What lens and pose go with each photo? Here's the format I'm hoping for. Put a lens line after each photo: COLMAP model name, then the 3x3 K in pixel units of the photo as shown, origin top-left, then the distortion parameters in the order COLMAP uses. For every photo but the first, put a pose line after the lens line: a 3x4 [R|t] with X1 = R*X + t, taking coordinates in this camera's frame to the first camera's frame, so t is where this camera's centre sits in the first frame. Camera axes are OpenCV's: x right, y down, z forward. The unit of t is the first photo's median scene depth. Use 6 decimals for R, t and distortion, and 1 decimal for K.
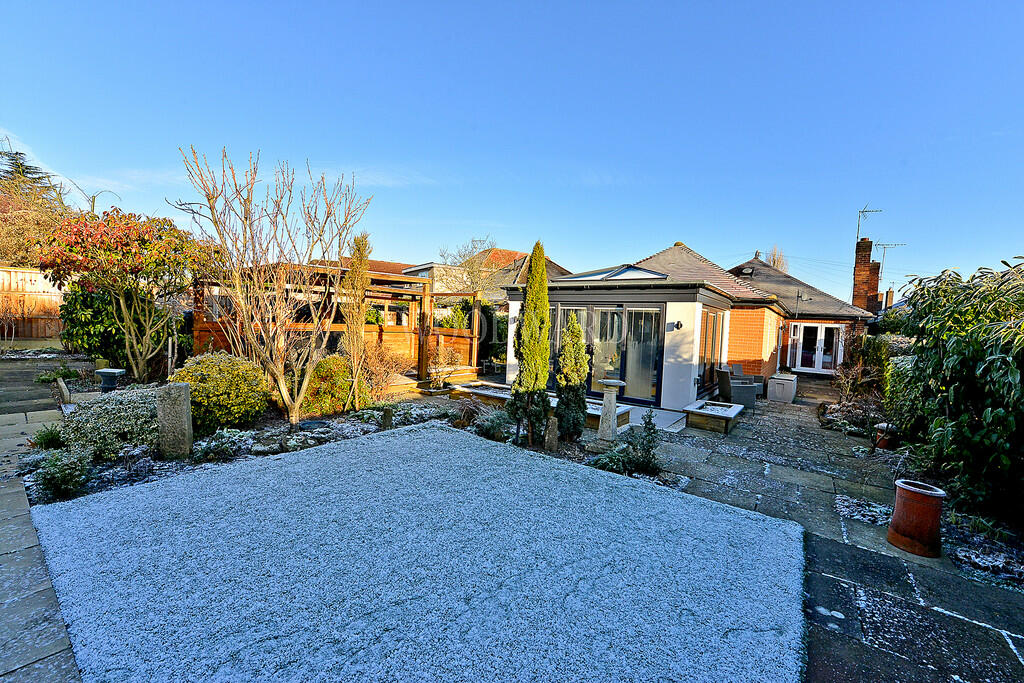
lens RADIAL K [[403.5, 0, 514.3], [0, 403.5, 329.8], [0, 0, 1]] dist [-0.001283, -0.000190]
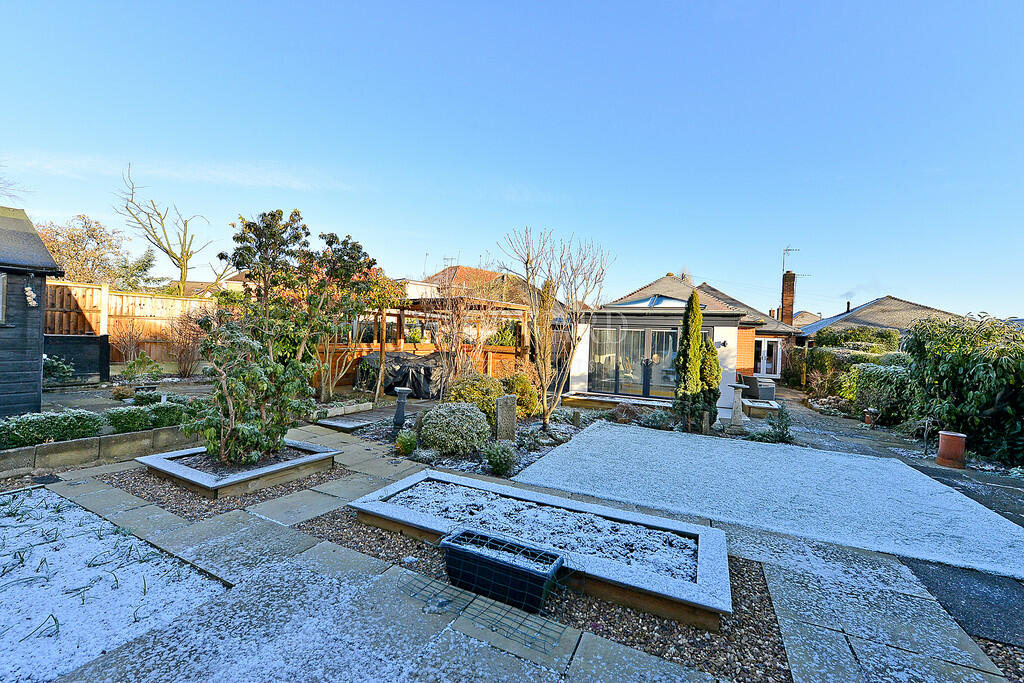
lens RADIAL K [[403.5, 0, 514.3], [0, 403.5, 329.8], [0, 0, 1]] dist [-0.001283, -0.000190]
pose [[0.980231, -0.003590, 0.197822, -0.553955], [0.009543, 0.999530, -0.029149, -0.025282], [-0.197624, 0.030460, 0.979804, -0.185416]]
